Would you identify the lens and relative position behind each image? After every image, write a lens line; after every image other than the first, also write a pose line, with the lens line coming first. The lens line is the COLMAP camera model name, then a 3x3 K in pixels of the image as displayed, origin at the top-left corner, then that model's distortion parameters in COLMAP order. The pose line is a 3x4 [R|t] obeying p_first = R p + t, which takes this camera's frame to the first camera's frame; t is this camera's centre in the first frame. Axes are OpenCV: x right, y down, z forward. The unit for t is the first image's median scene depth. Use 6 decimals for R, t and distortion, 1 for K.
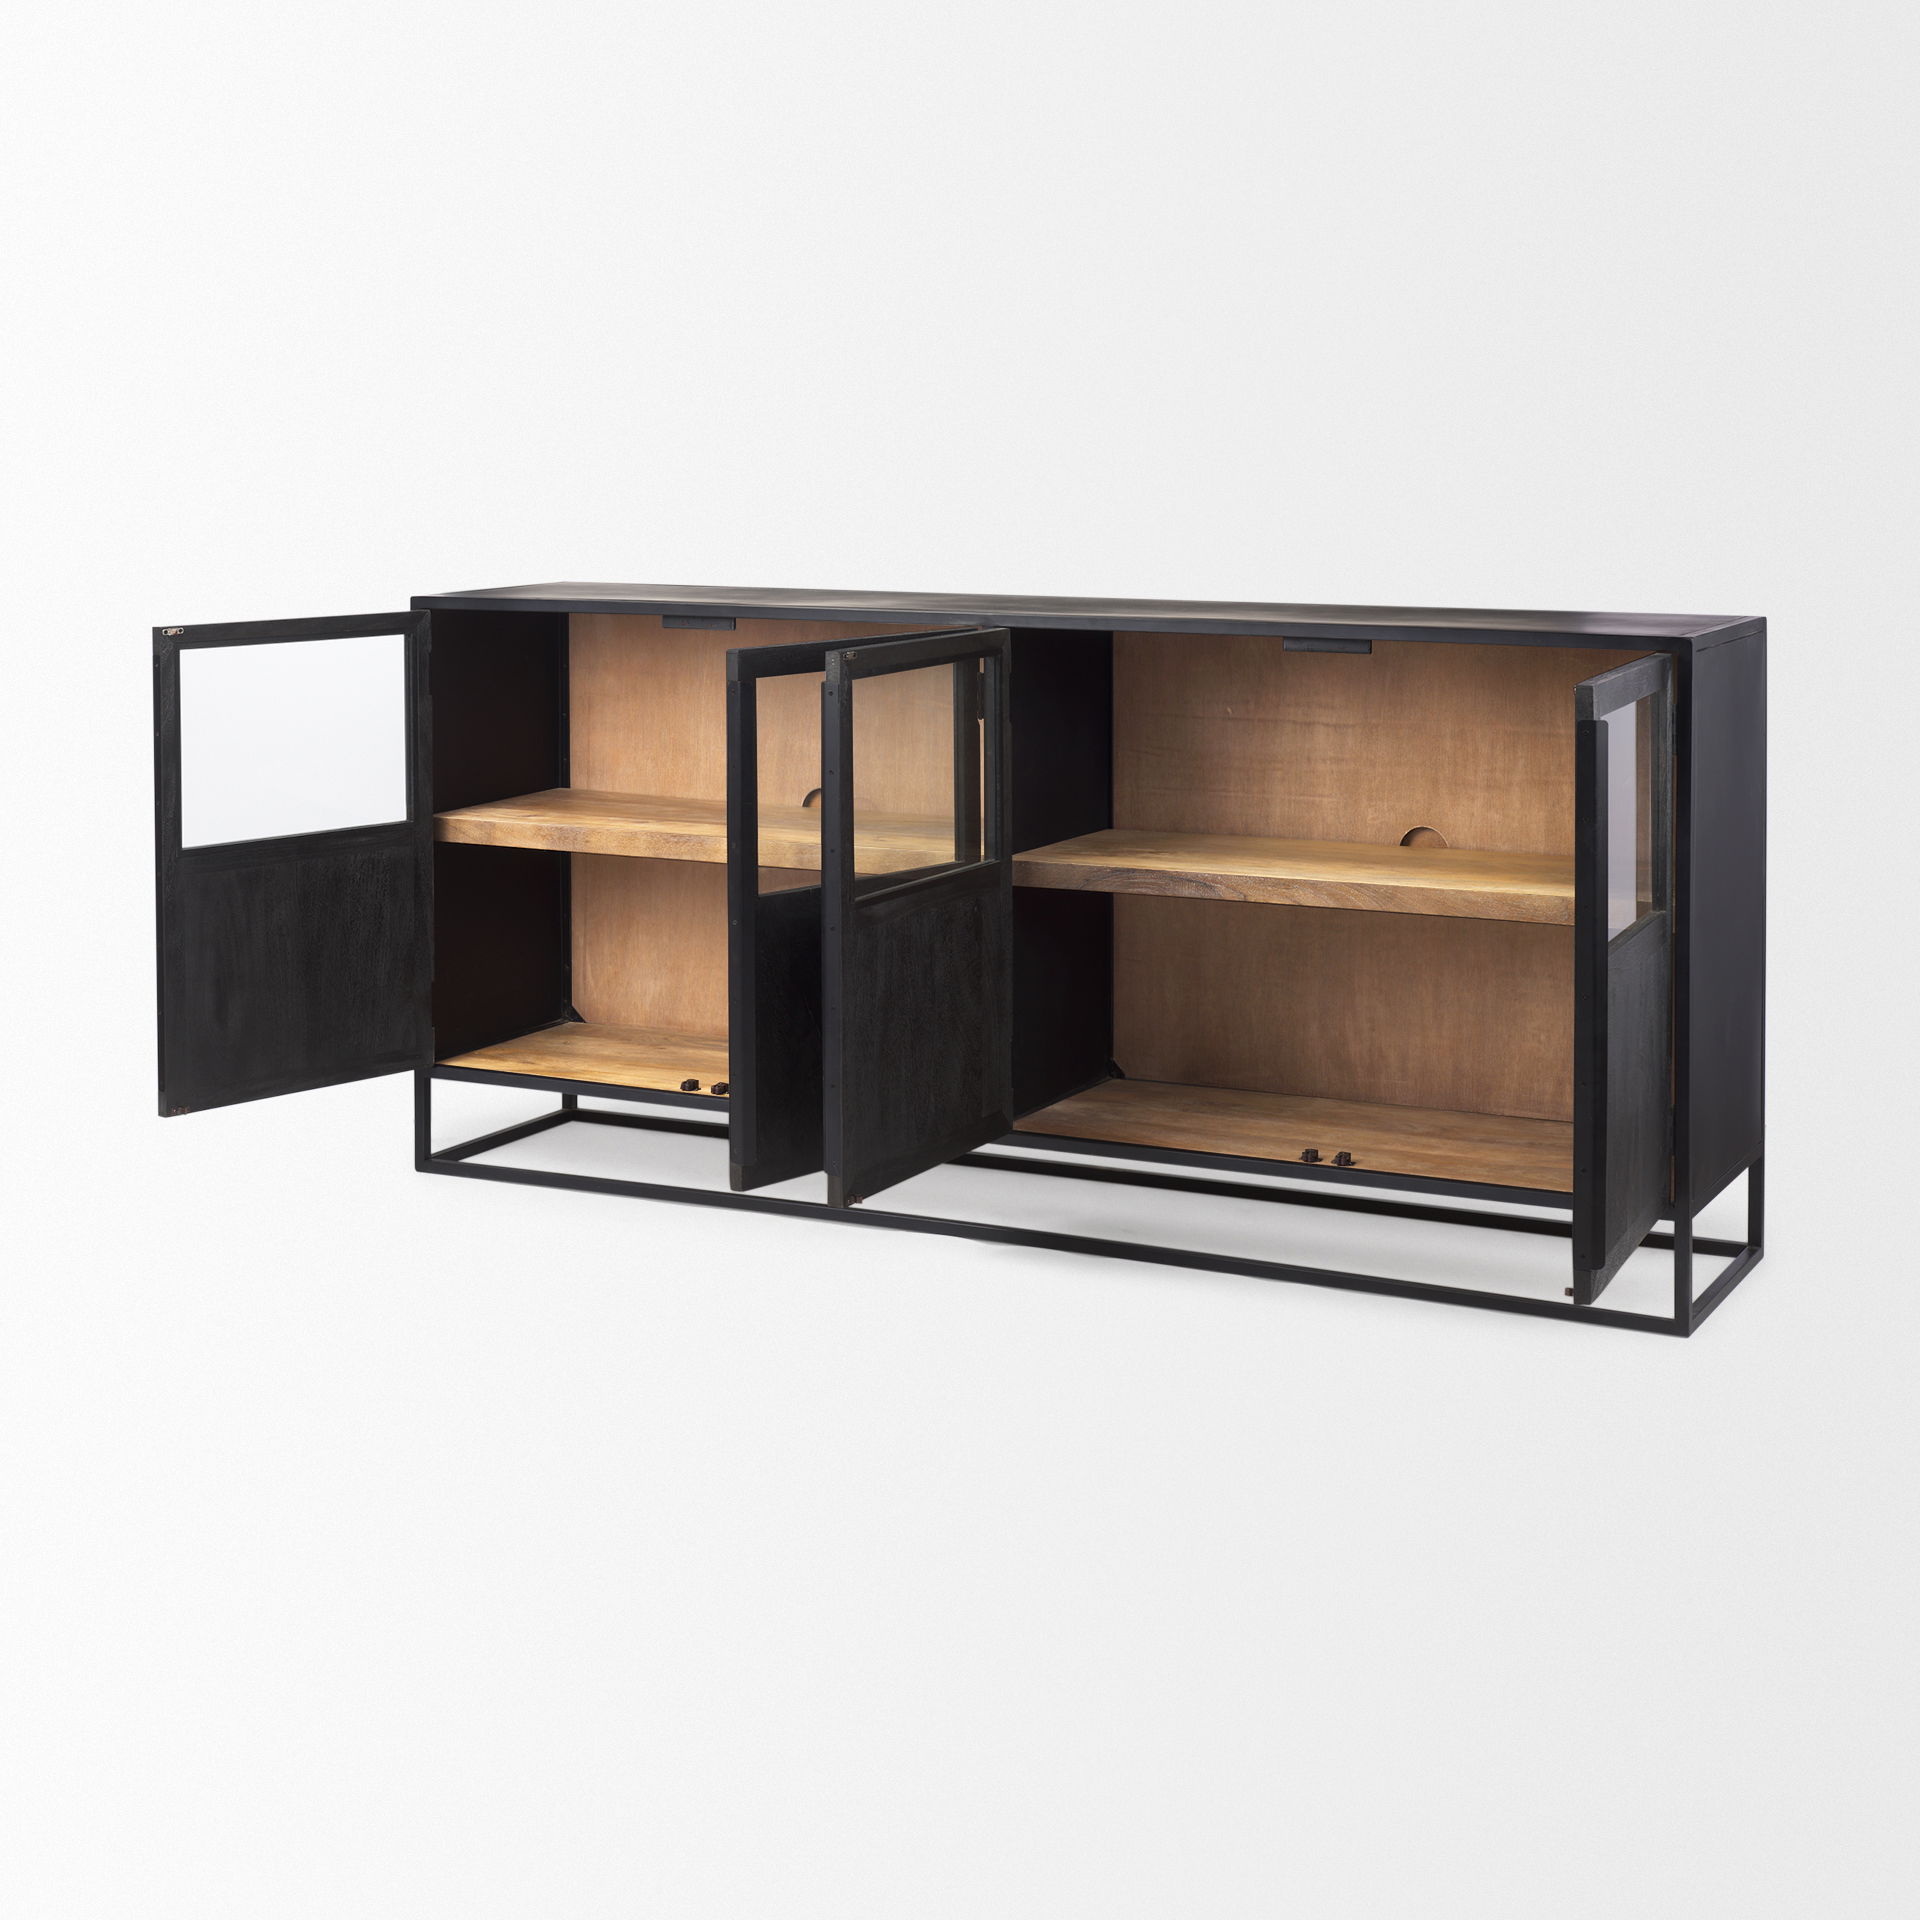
lens RADIAL K [[4437.1, 0, 960.0], [0, 4437.1, 960.0], [0, 0, 1]] dist [-0.012727, -0.031138]
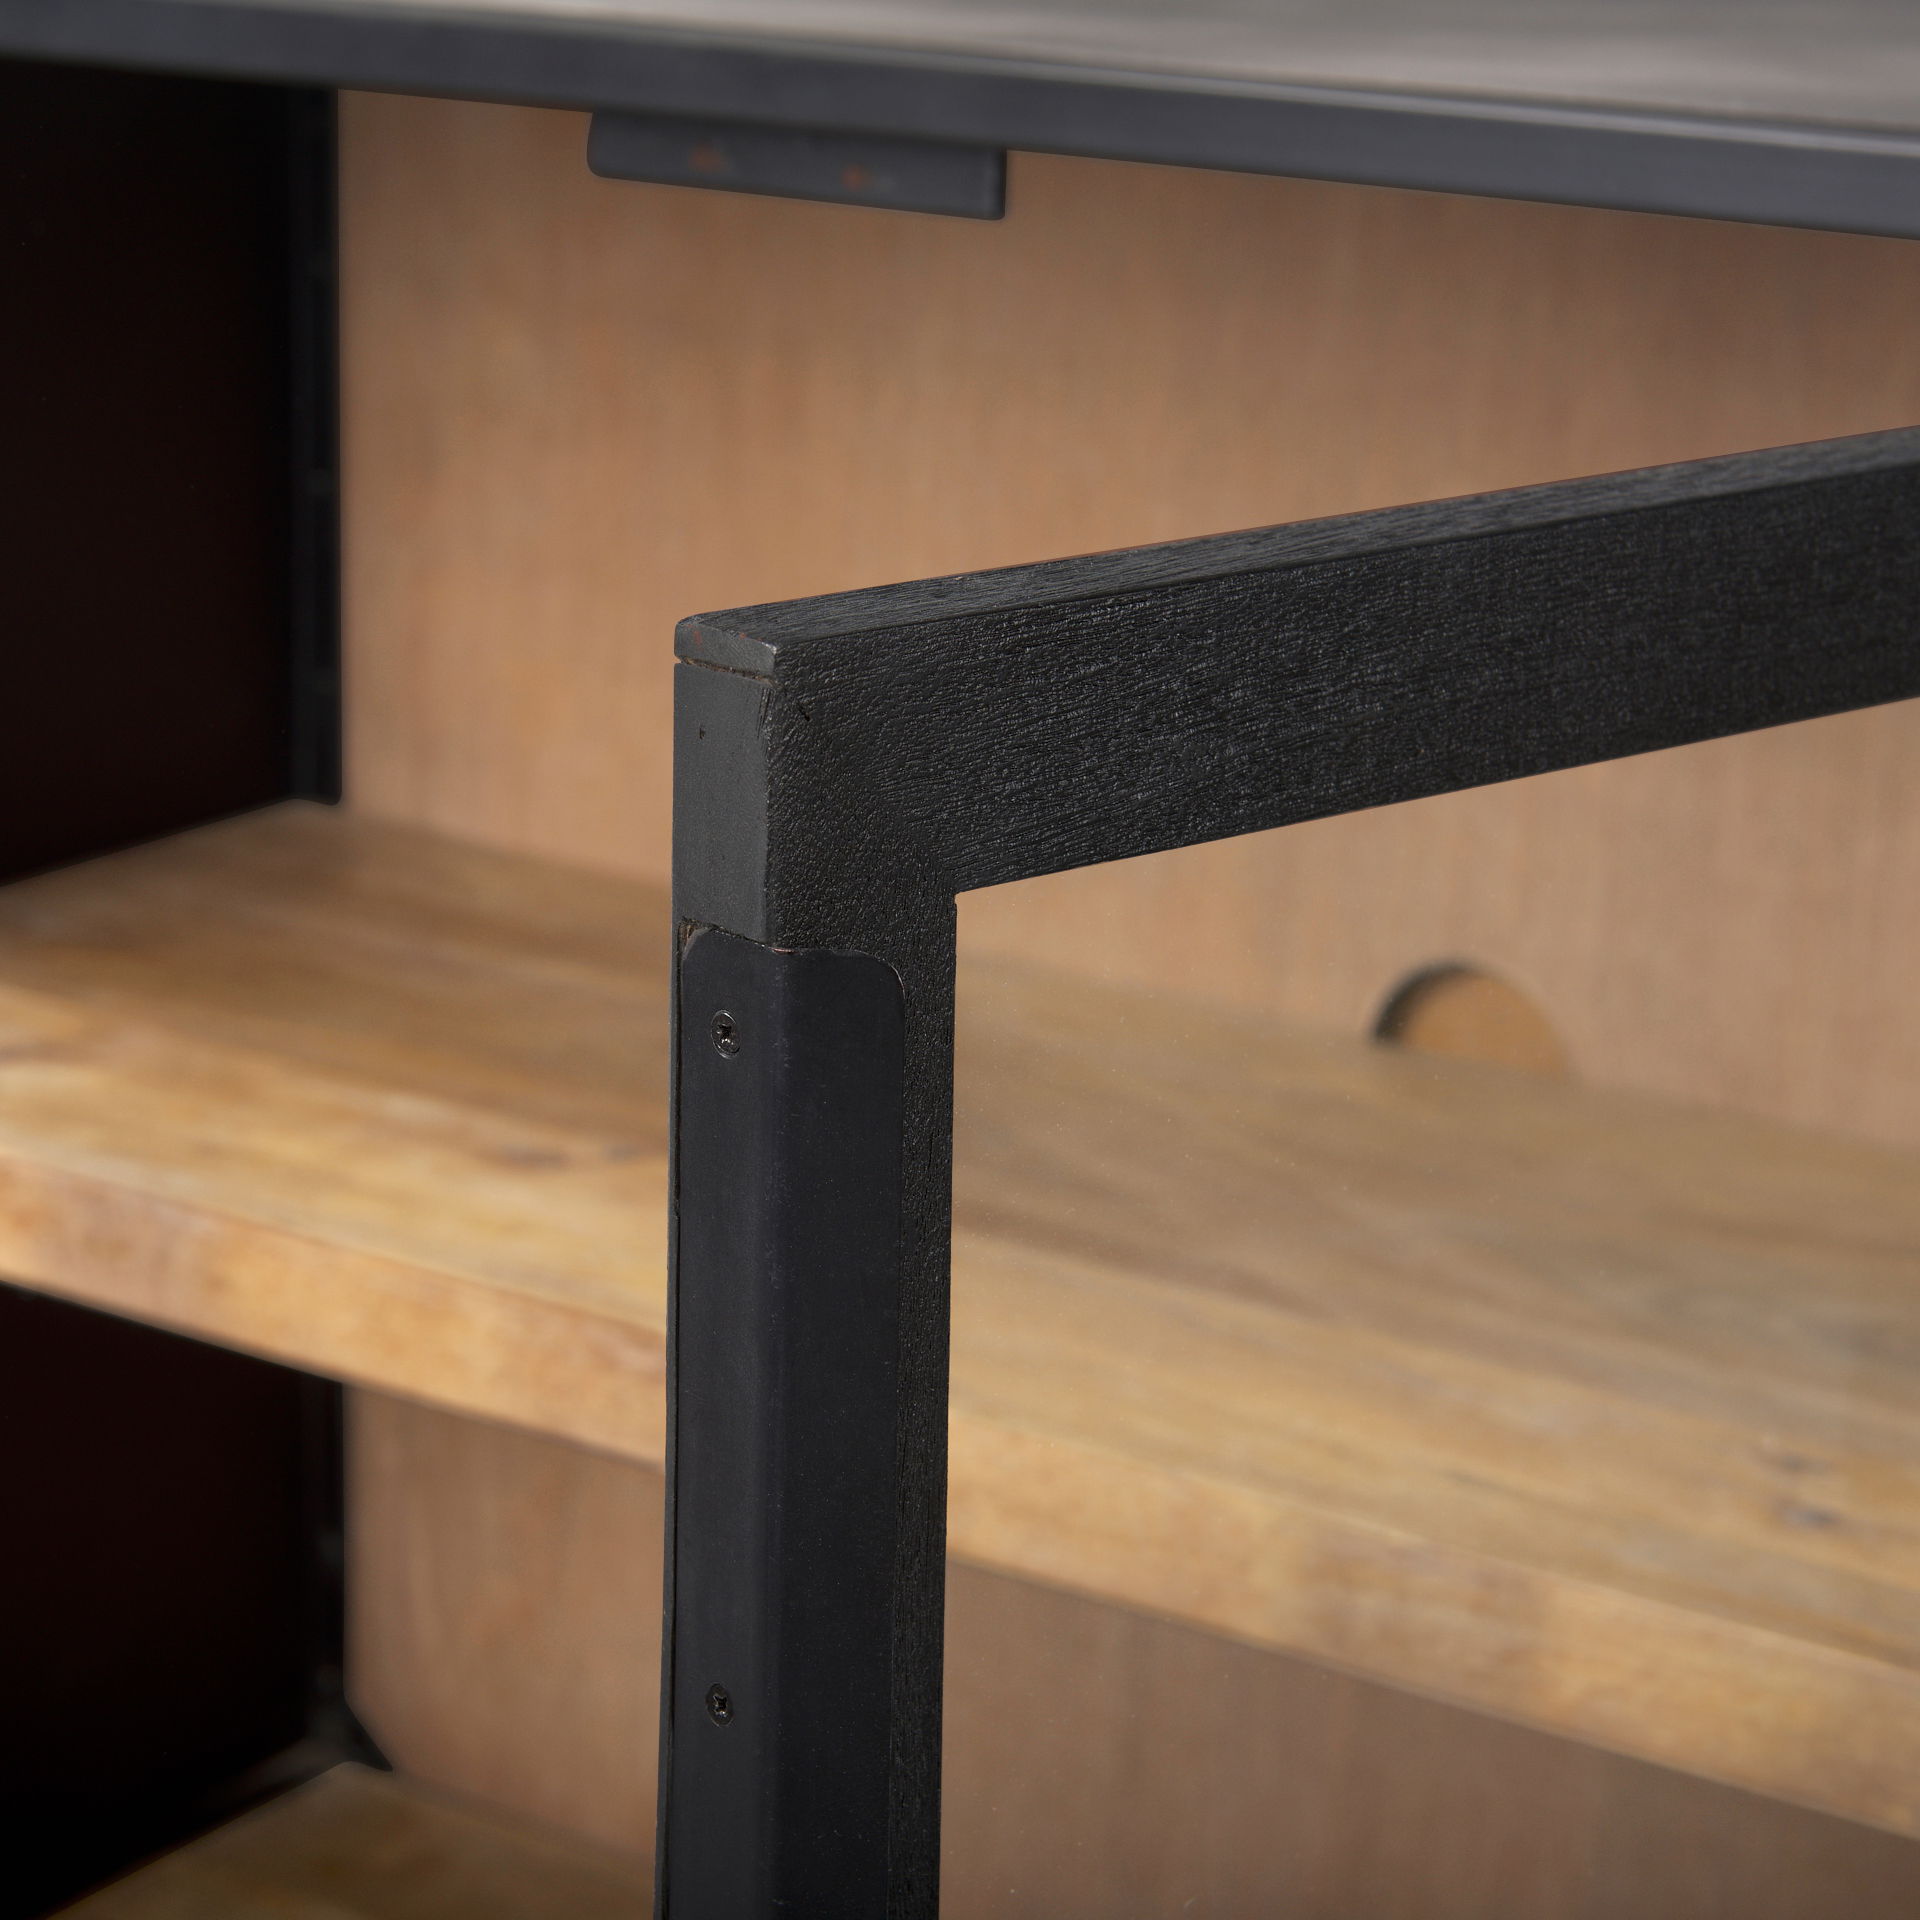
lens RADIAL K [[6411.6, 0, 960.0], [0, 6411.6, 960.0], [0, 0, 1]] dist [0.128162, 1.241342]
pose [[0.994297, 0.045361, -0.096515, -0.025114], [-0.037073, 0.995606, 0.085994, -0.060975], [0.099992, -0.081925, 0.991610, 0.686230]]
